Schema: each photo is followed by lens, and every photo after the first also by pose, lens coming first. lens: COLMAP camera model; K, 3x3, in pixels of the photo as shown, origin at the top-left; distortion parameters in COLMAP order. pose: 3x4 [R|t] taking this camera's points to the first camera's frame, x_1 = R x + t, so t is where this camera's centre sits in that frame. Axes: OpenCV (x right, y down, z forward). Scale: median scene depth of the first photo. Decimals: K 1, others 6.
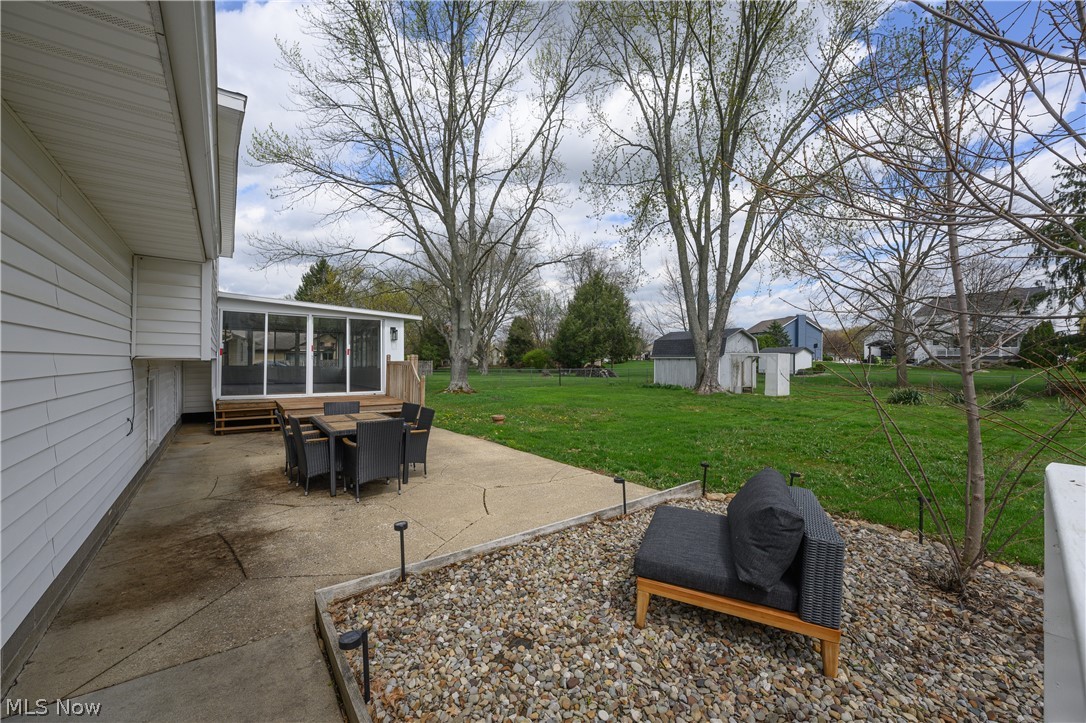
lens RADIAL K [[427.6, 0, 540.7], [0, 427.6, 356.8], [0, 0, 1]] dist [-0.002721, 0.000995]
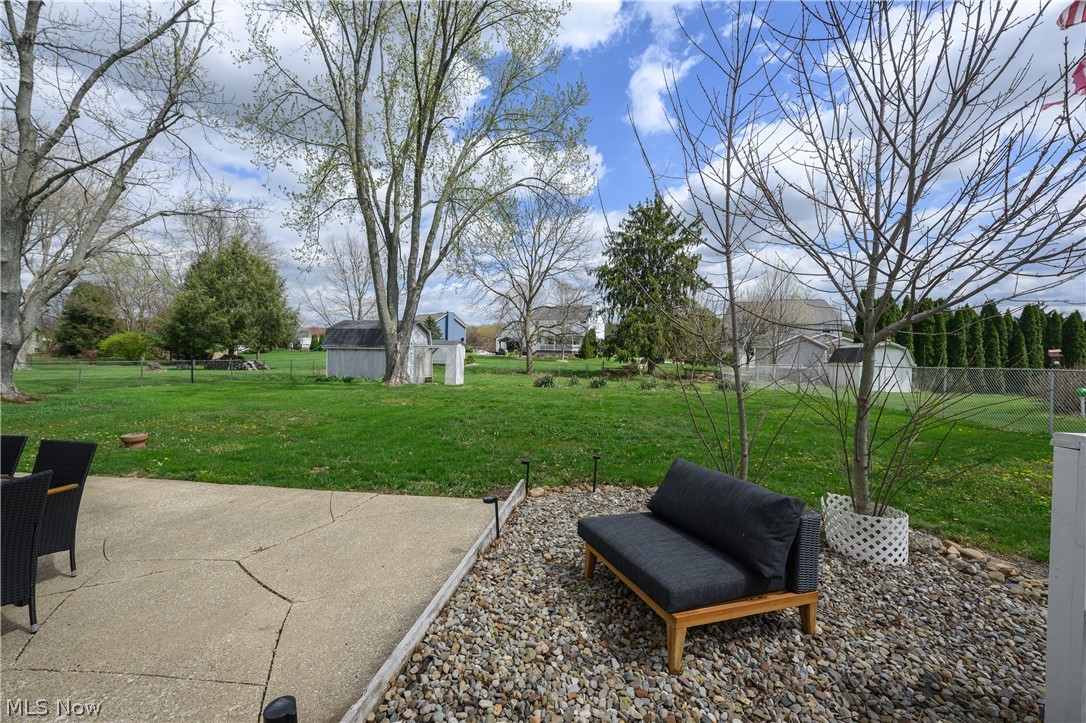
lens RADIAL K [[427.6, 0, 539.1], [0, 427.6, 357.8], [0, 0, 1]] dist [-0.002721, 0.000995]
pose [[0.715506, 0.001870, 0.698604, -0.066084], [-0.018976, 0.999679, 0.016759, -0.000034], [-0.698349, -0.025248, 0.715312, 0.071101]]
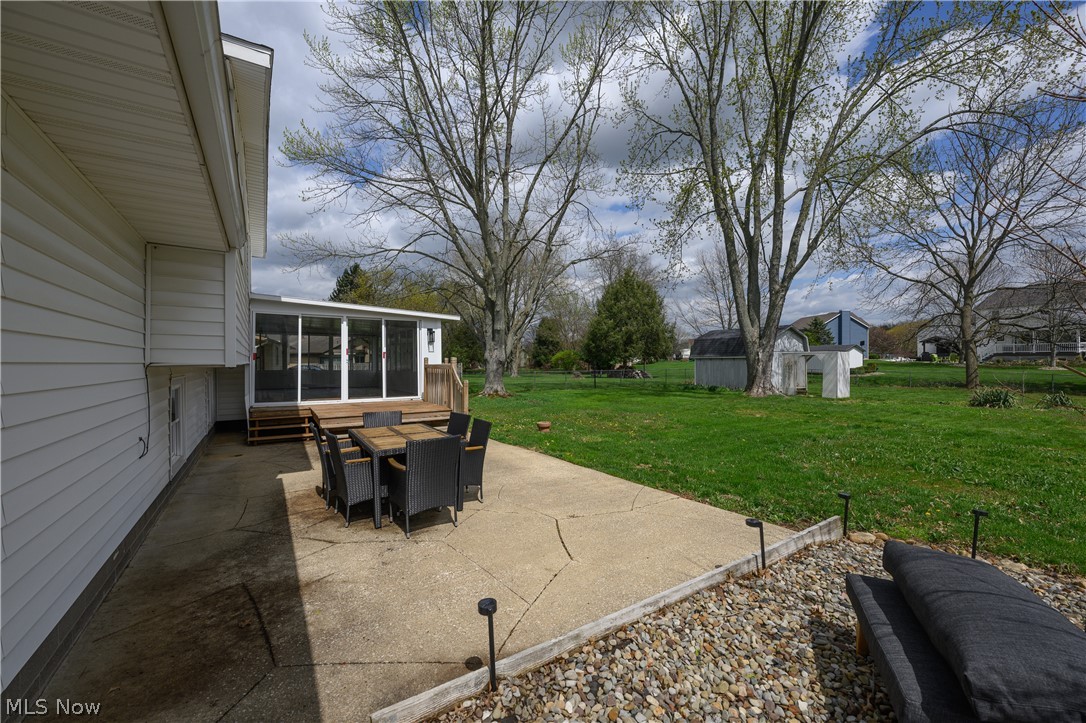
lens RADIAL K [[427.6, 0, 539.9], [0, 427.6, 362.7], [0, 0, 1]] dist [-0.002721, 0.000995]
pose [[0.998035, -0.009539, -0.061928, -0.028770], [0.010231, 0.999889, 0.010867, -0.000737], [0.061818, -0.011479, 0.998021, 0.047175]]
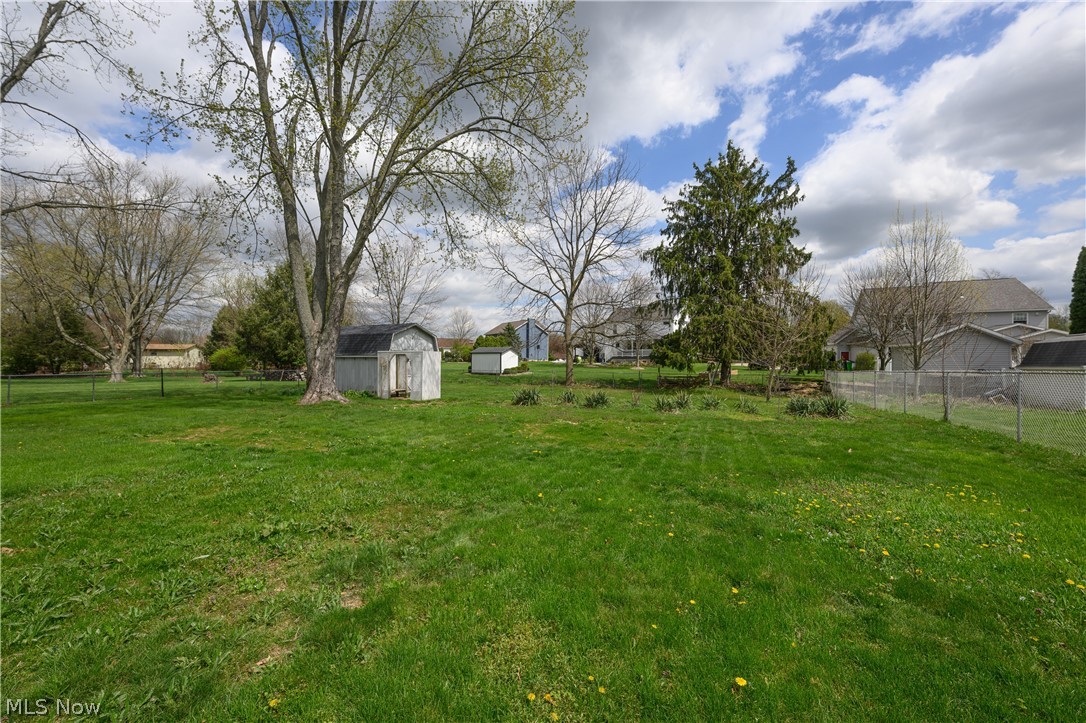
lens RADIAL K [[427.6, 0, 540.0], [0, 427.6, 363.9], [0, 0, 1]] dist [-0.002721, 0.000995]
pose [[0.871027, -0.005974, 0.491199, 0.375675], [-0.001304, 0.999894, 0.014473, 0.006017], [-0.491234, -0.013247, 0.870927, 0.139362]]
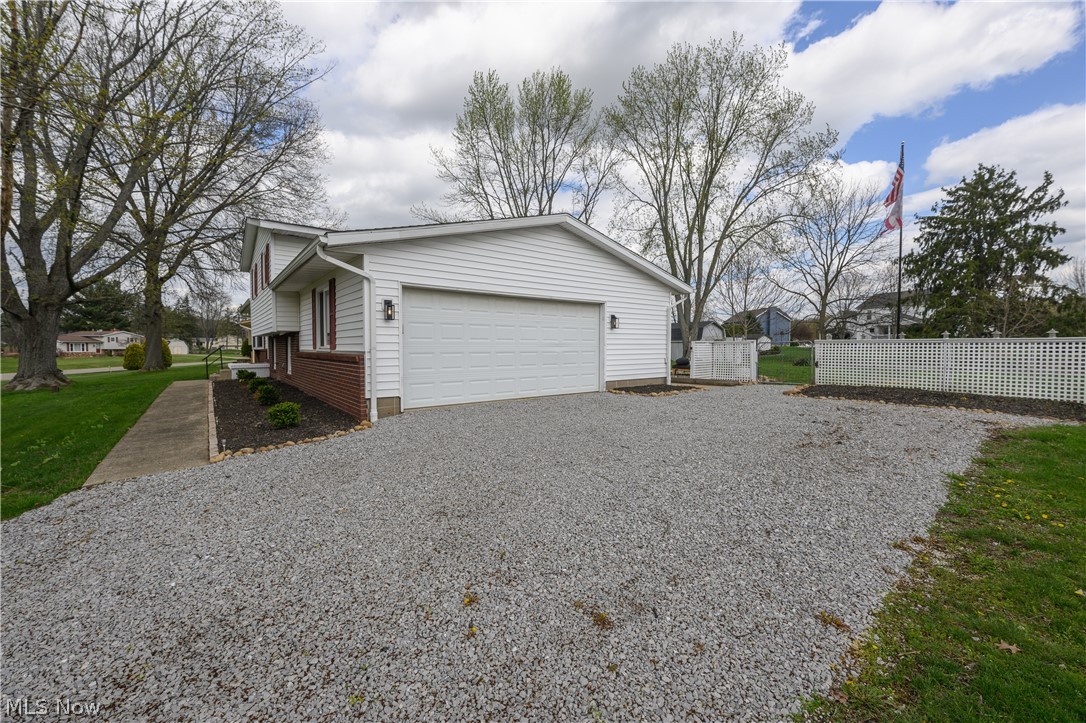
lens RADIAL K [[427.6, 0, 536.7], [0, 427.6, 356.3], [0, 0, 1]] dist [-0.002721, 0.000995]
pose [[0.999805, -0.005452, 0.018975, -0.236462], [0.005003, 0.999707, 0.023664, 0.023163], [-0.019099, -0.023565, 0.999540, -0.653619]]
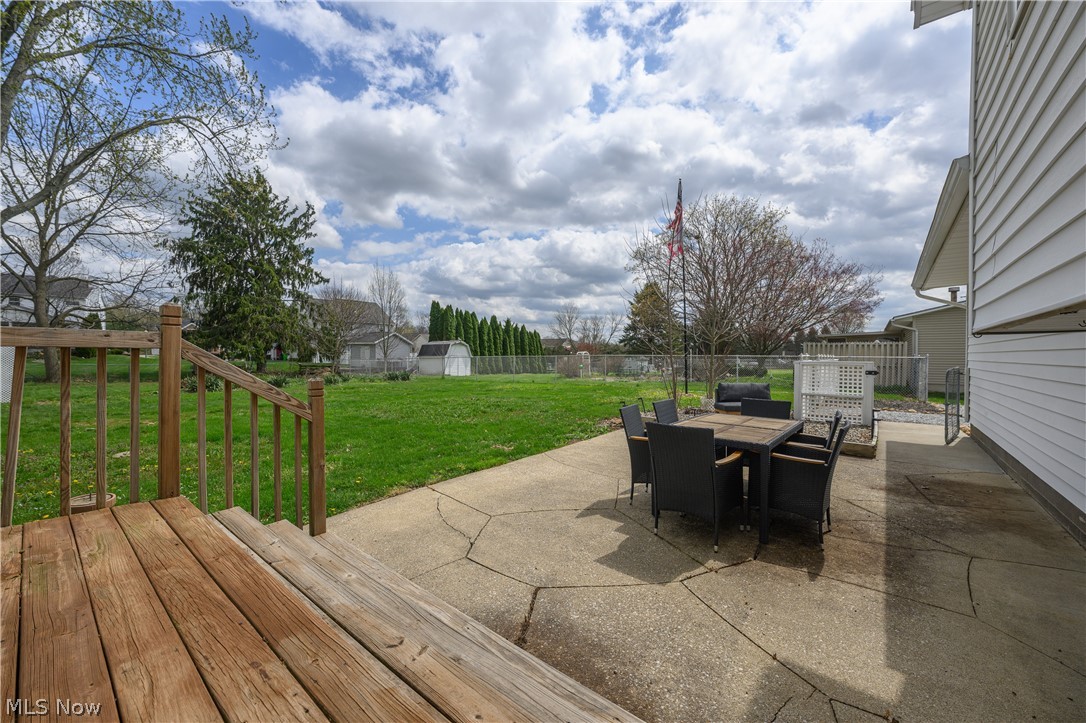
lens RADIAL K [[427.6, 0, 543.5], [0, 427.6, 356.4], [0, 0, 1]] dist [-0.002721, 0.000995]
pose [[-0.253085, -0.005543, 0.967428, -0.298660], [-0.013809, 0.999902, 0.002116, 0.011963], [-0.967346, -0.012823, -0.253137, 0.430119]]
